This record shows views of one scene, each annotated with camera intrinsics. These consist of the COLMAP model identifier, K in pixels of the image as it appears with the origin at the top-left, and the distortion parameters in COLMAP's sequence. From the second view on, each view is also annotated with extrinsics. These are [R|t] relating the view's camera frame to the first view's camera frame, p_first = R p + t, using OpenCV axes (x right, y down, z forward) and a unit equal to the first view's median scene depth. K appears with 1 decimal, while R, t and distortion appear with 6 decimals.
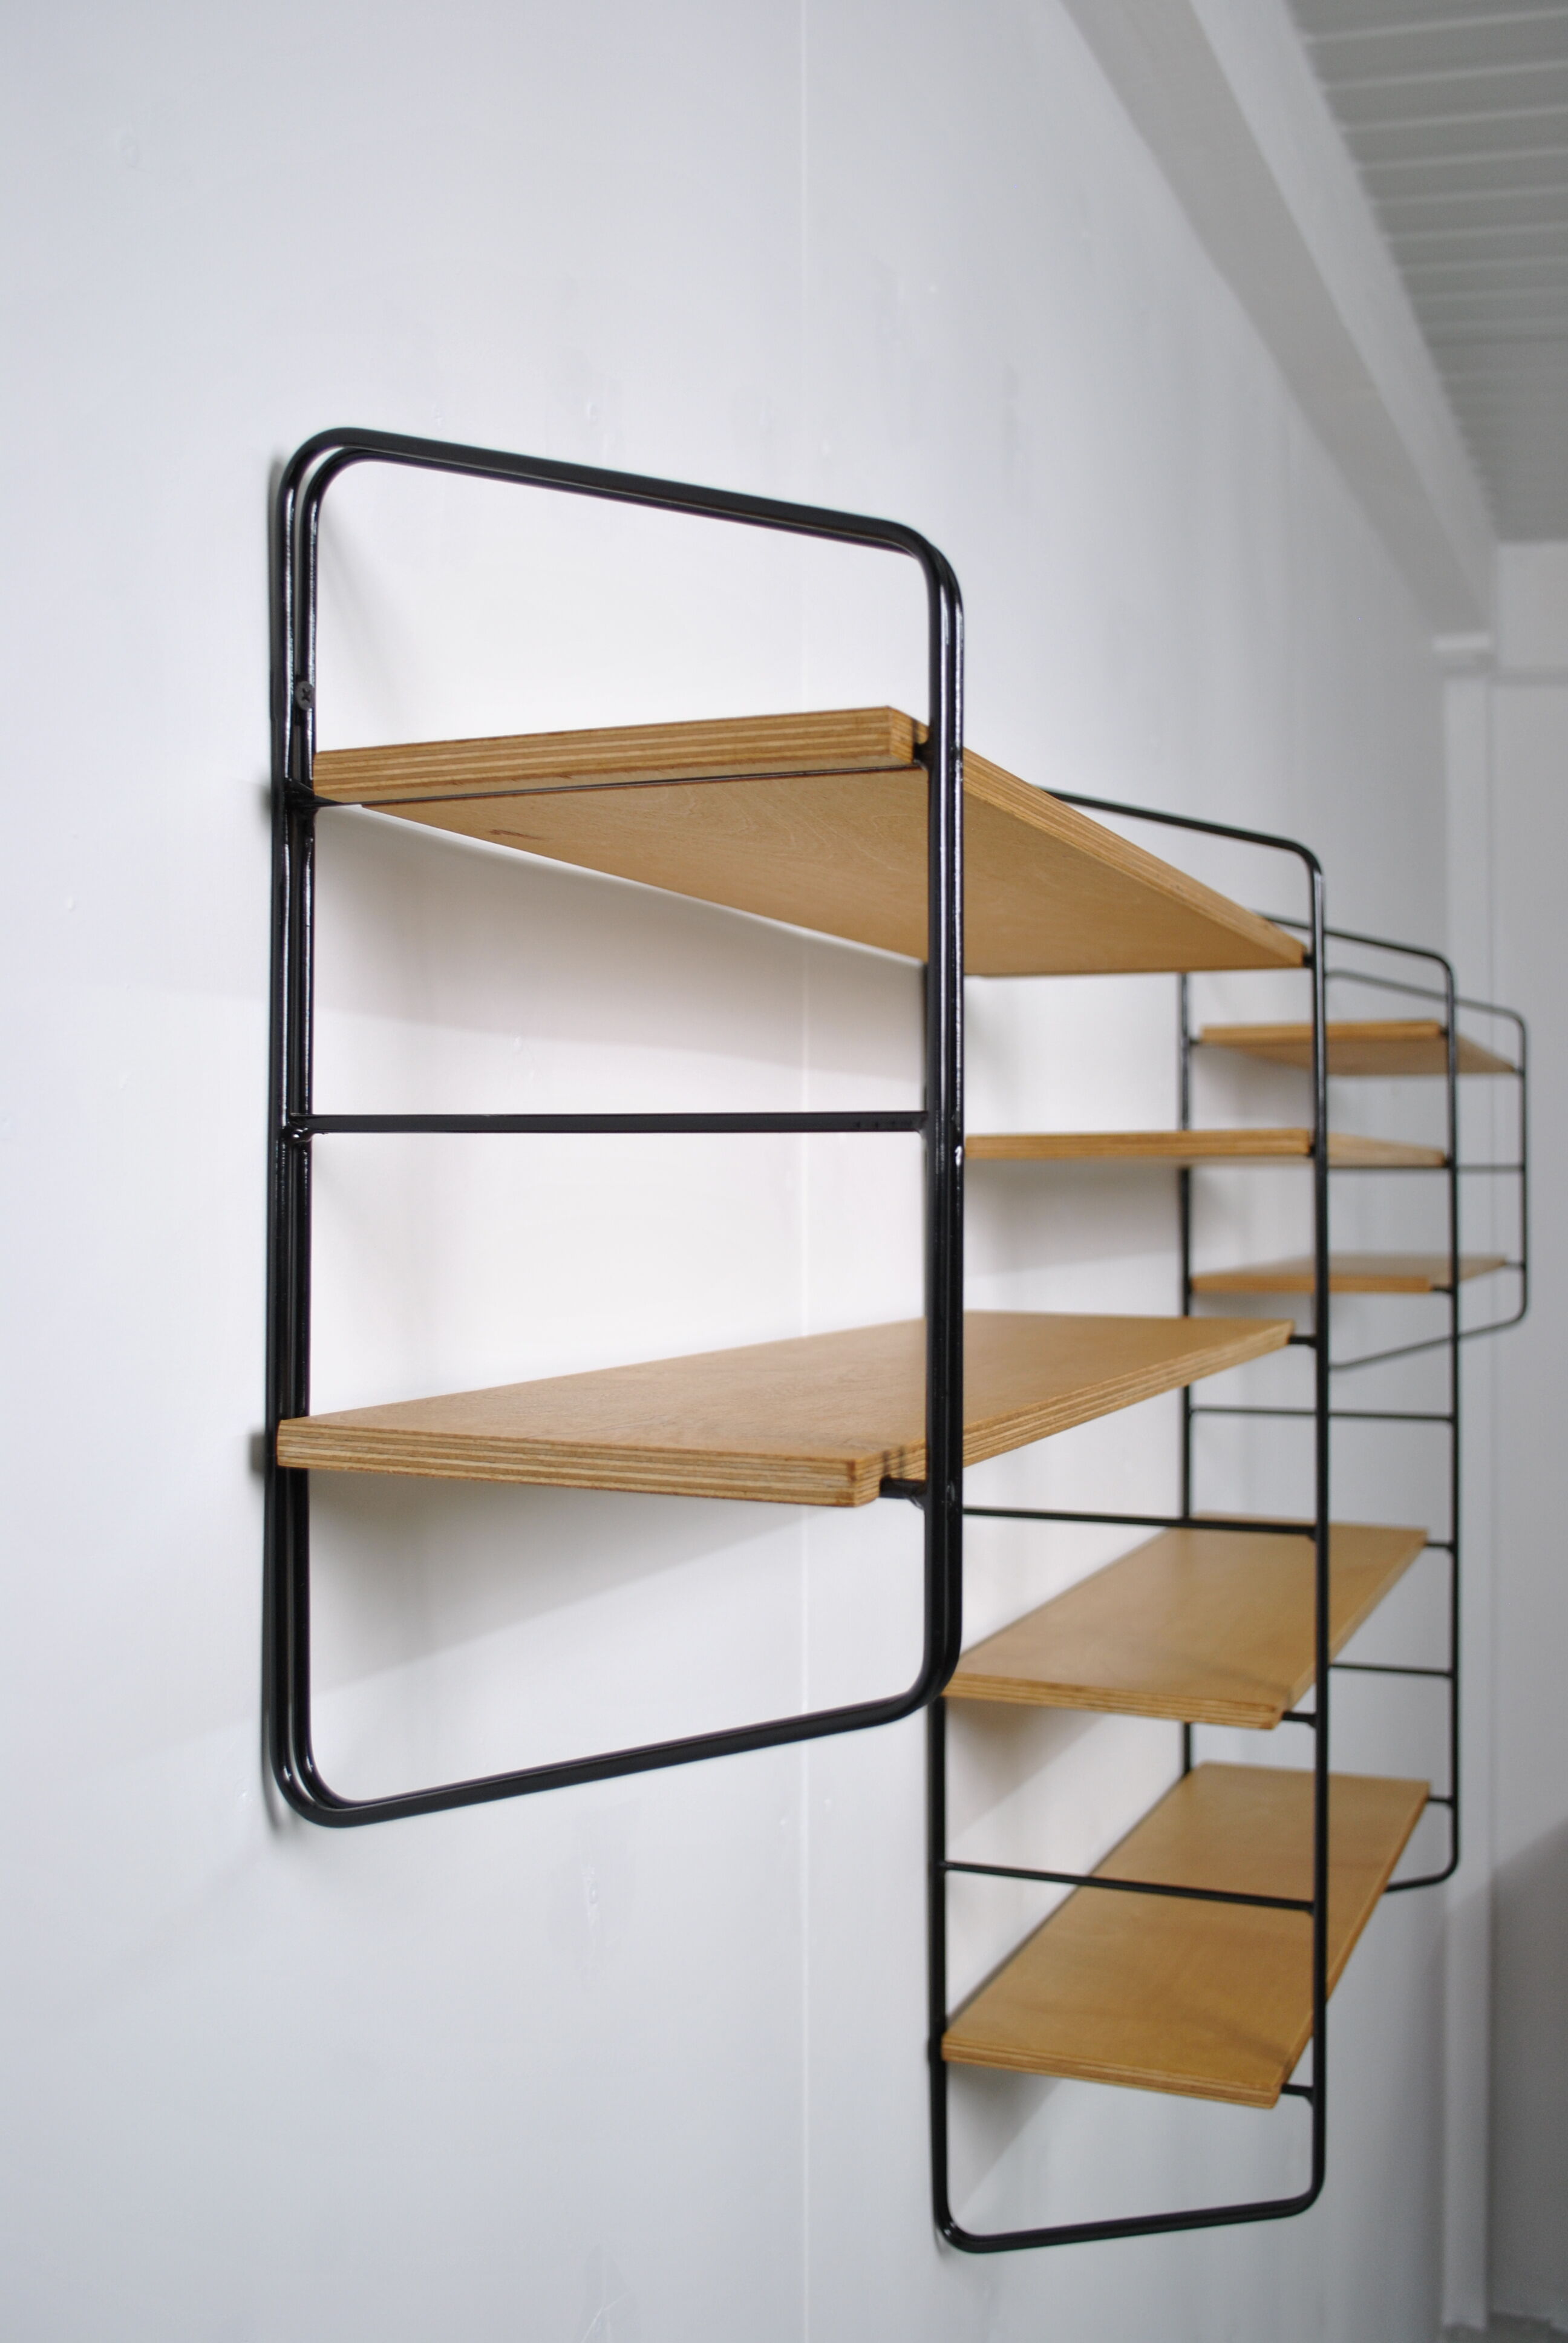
lens RADIAL K [[2246.5, 0, 798.2], [0, 2246.5, 1168.1], [0, 0, 1]] dist [-0.049751, -0.005805]
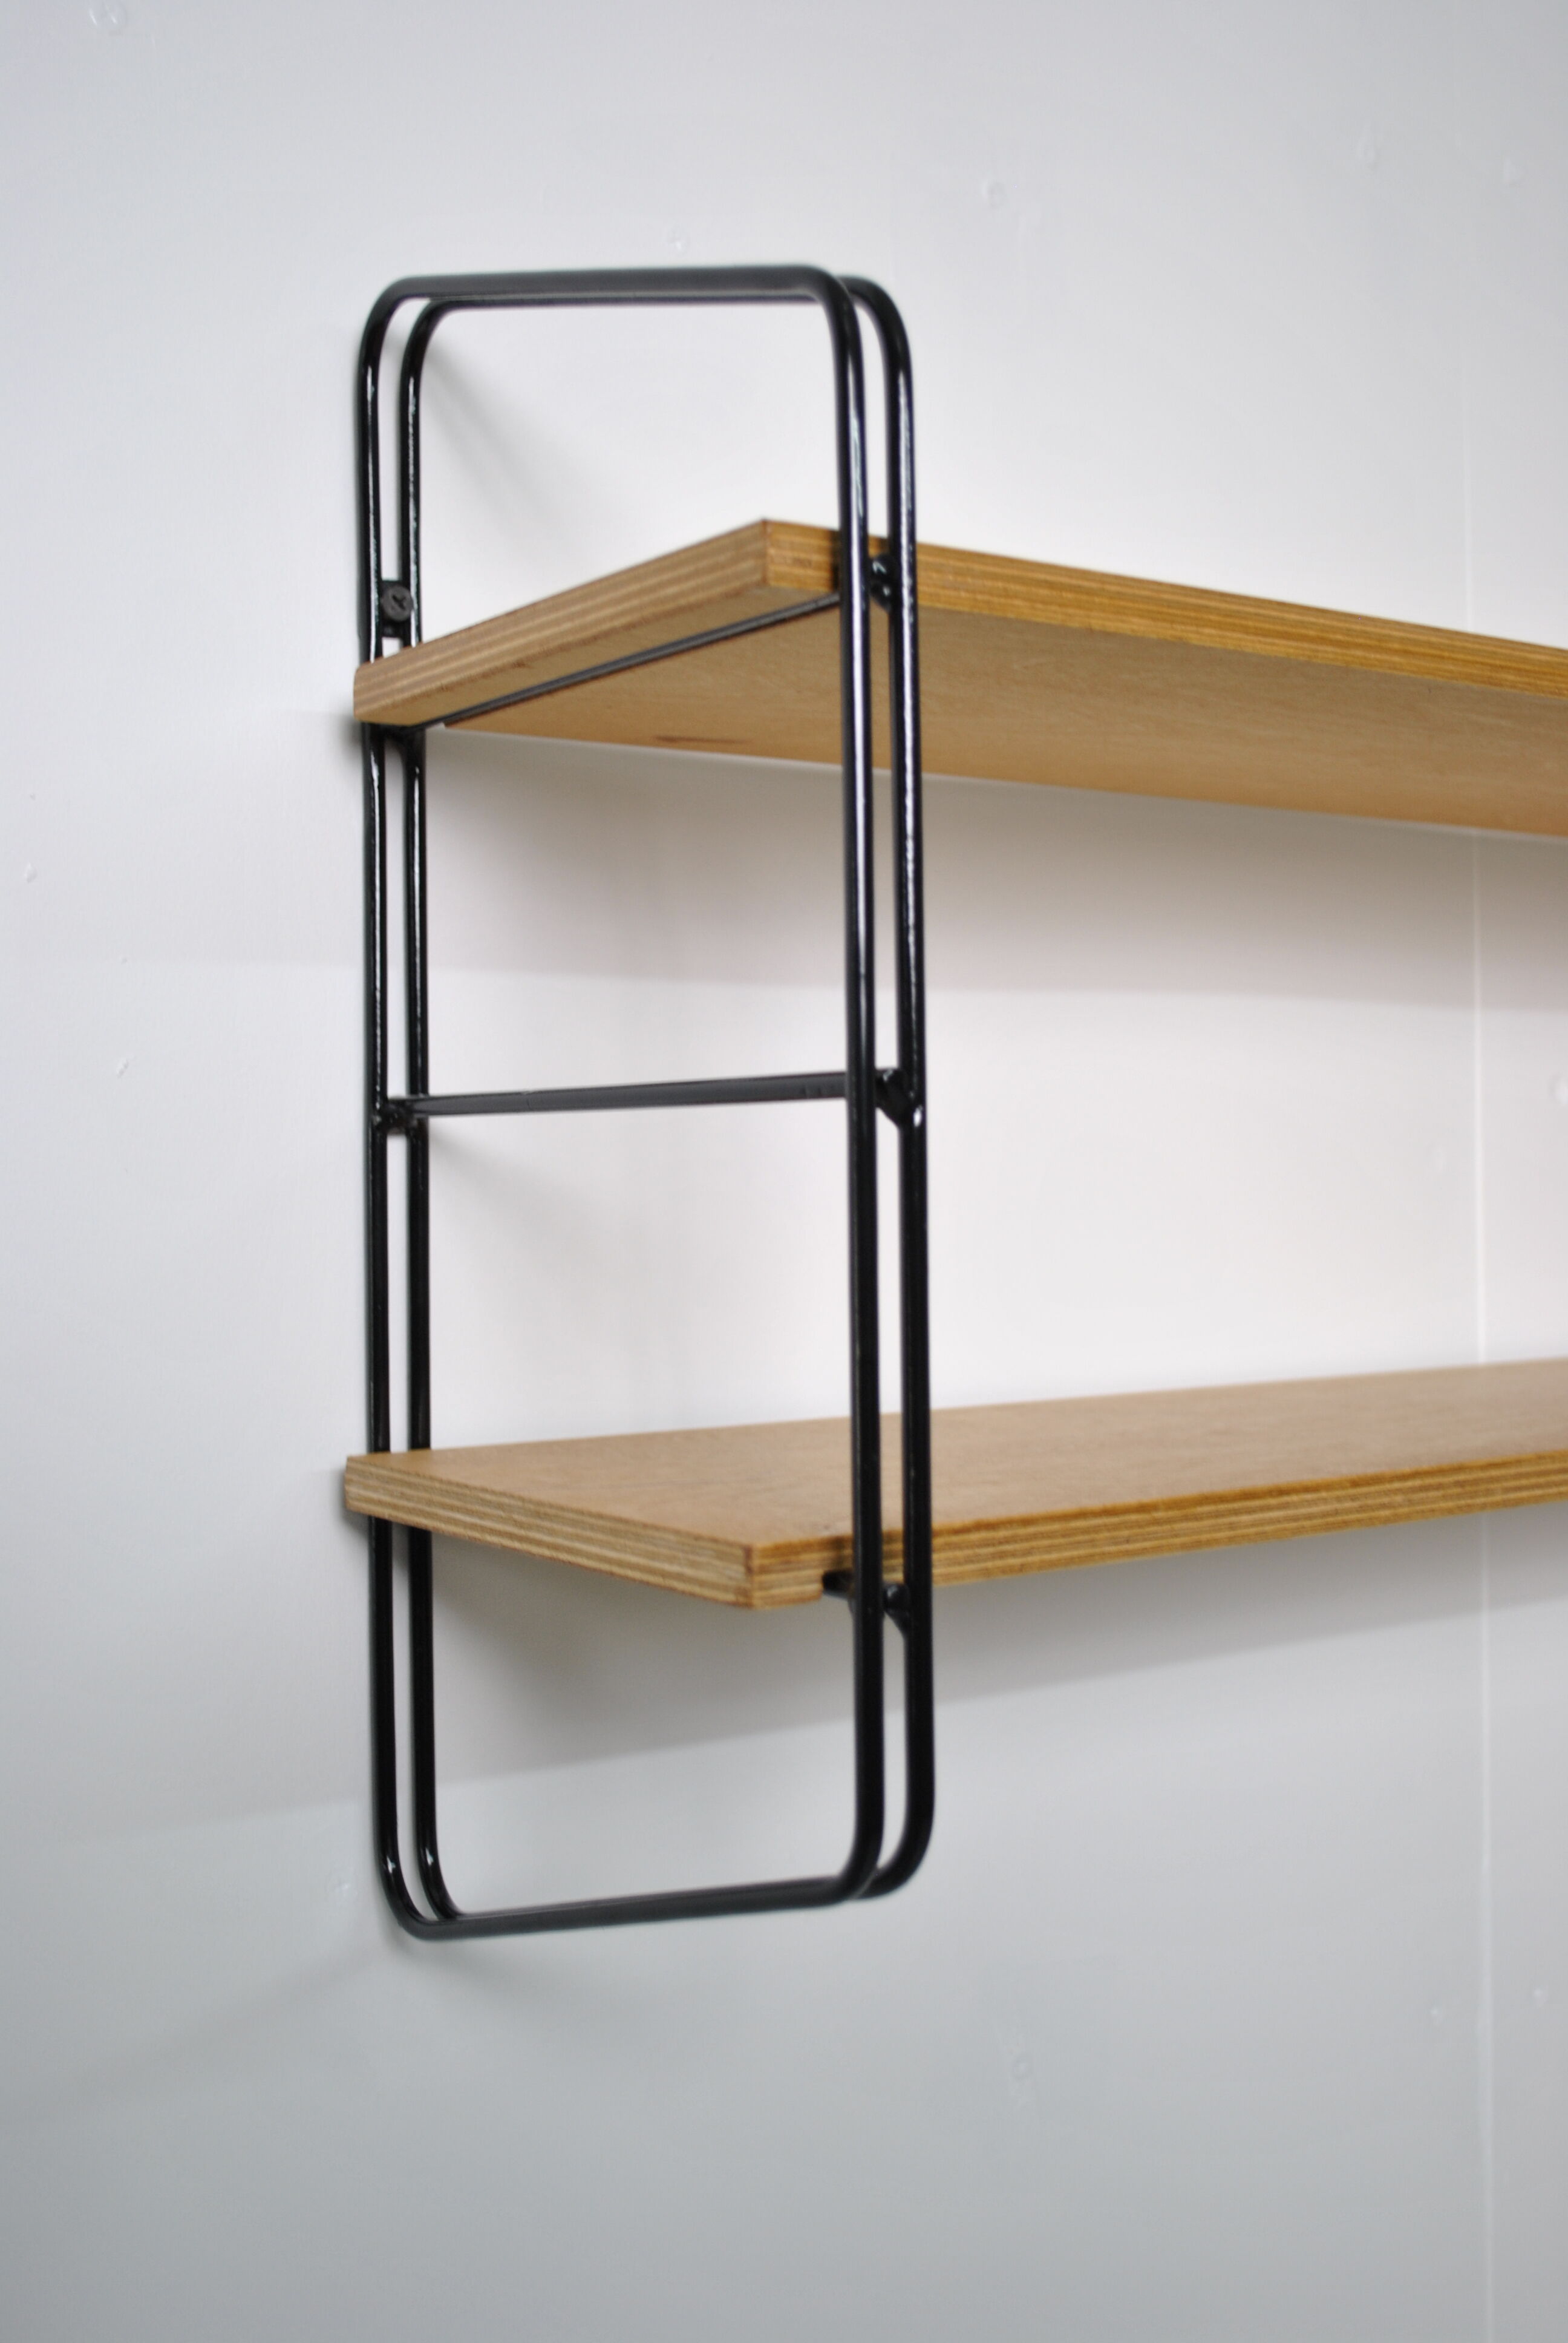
lens RADIAL K [[2608.4, 0, 784.0], [0, 2608.4, 1171.5], [0, 0, 1]] dist [-0.030941, -0.001562]
pose [[0.838541, -0.012585, -0.544692, 0.440019], [0.017707, 0.999835, 0.004158, 0.003046], [0.544550, -0.013132, 0.838626, 0.250249]]
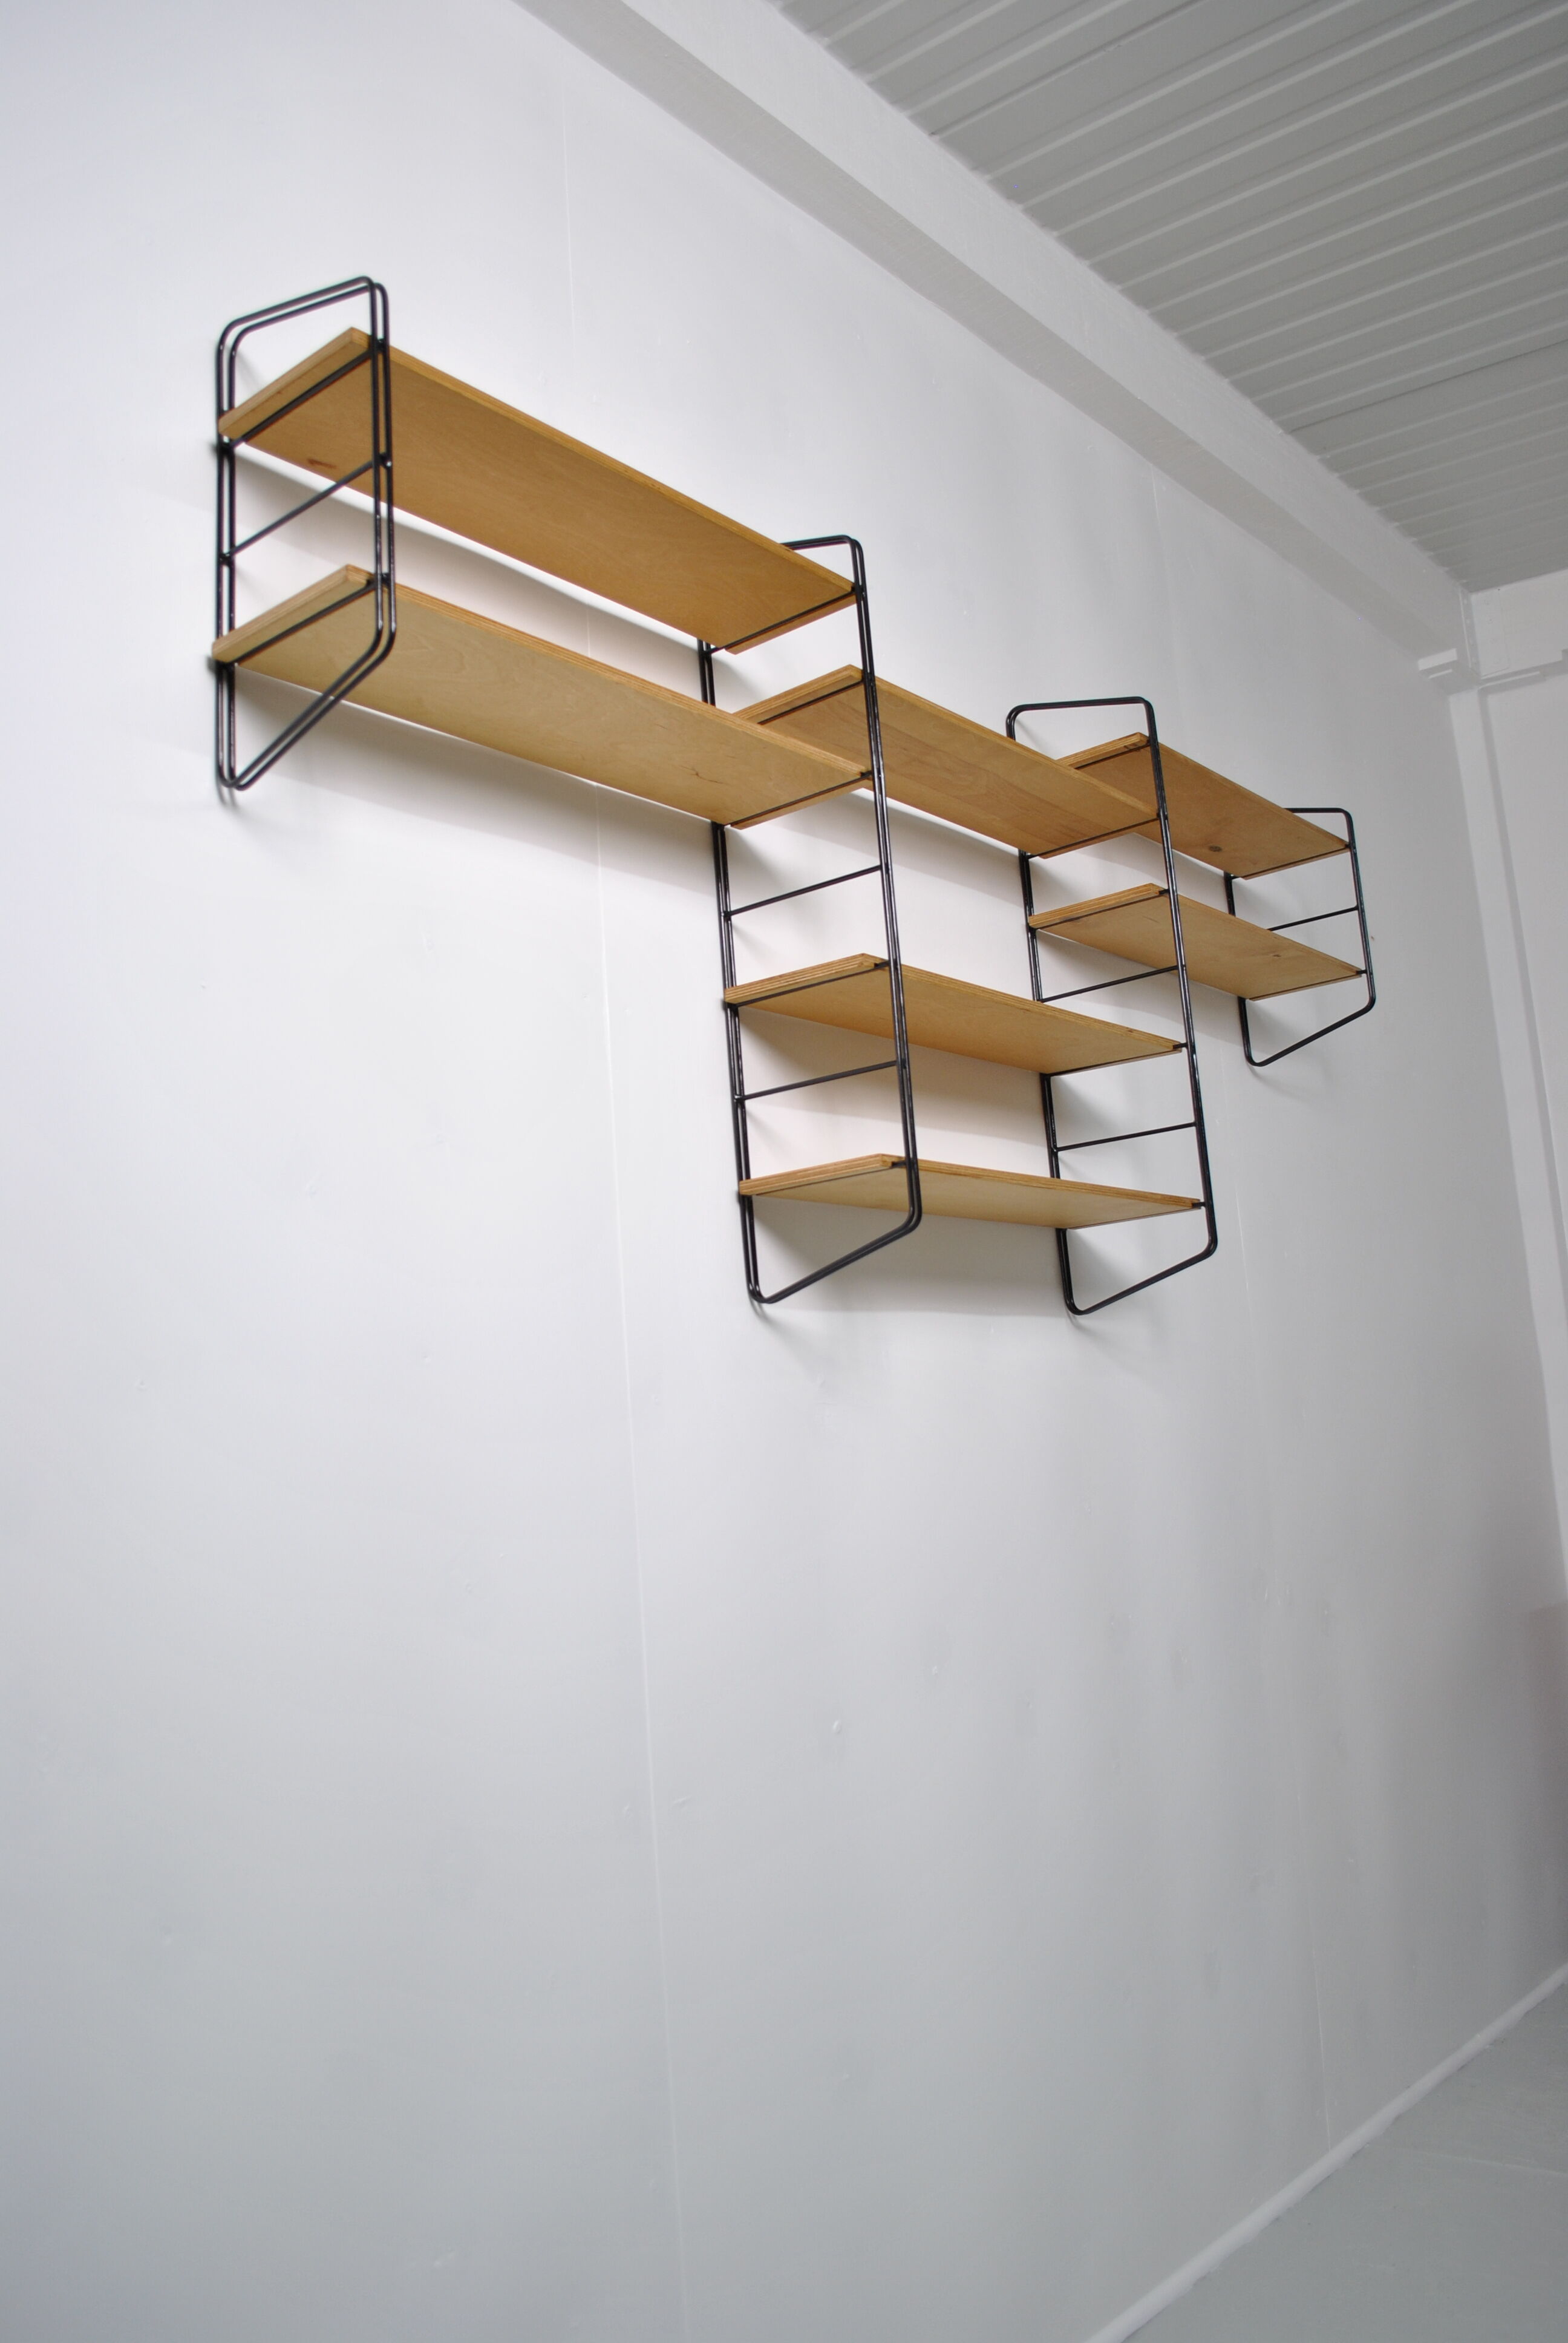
lens RADIAL K [[1818.5, 0, 784.0], [0, 1818.5, 1171.5], [0, 0, 1]] dist [-0.071931, -0.000466]
pose [[0.950350, -0.109091, -0.291436, 0.990745], [0.068353, 0.986846, -0.146504, 1.103173], [0.303584, 0.119309, 0.945305, -0.785893]]
